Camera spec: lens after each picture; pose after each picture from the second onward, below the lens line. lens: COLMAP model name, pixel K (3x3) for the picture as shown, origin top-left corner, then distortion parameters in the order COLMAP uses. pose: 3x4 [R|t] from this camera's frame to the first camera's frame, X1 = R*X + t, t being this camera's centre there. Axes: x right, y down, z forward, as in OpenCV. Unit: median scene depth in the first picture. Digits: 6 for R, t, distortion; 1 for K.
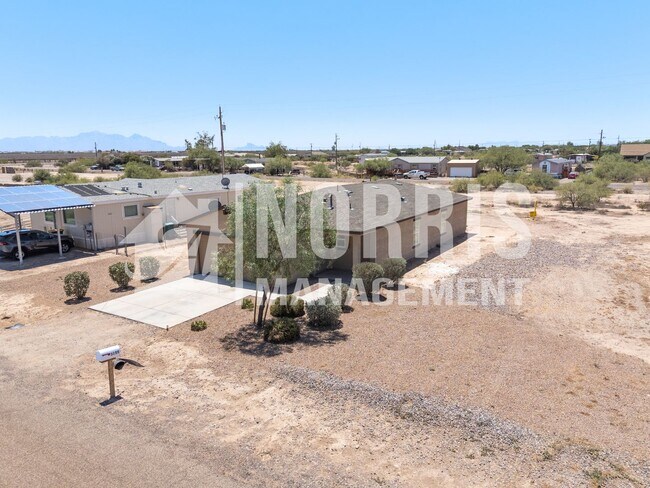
lens RADIAL K [[478.7, 0, 326.1], [0, 478.7, 242.3], [0, 0, 1]] dist [0.061343, -0.050393]
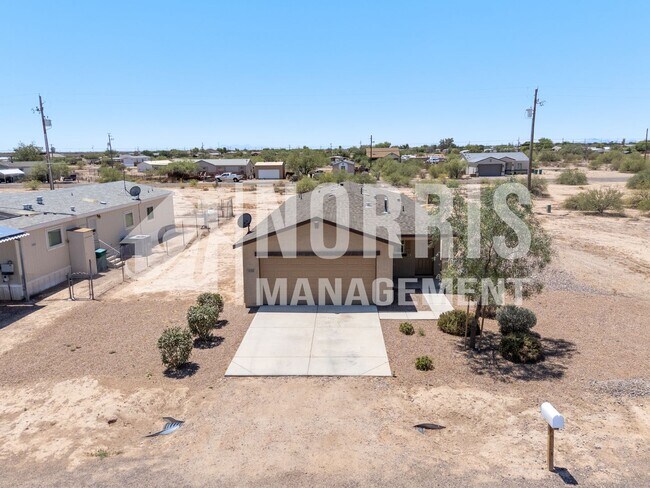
lens RADIAL K [[478.7, 0, 326.4], [0, 478.7, 244.4], [0, 0, 1]] dist [0.061343, -0.050393]
pose [[0.865625, -0.098576, 0.490893, -0.546698], [0.099252, 0.994755, 0.024737, -0.044800], [-0.490757, 0.027309, 0.870869, 0.250224]]
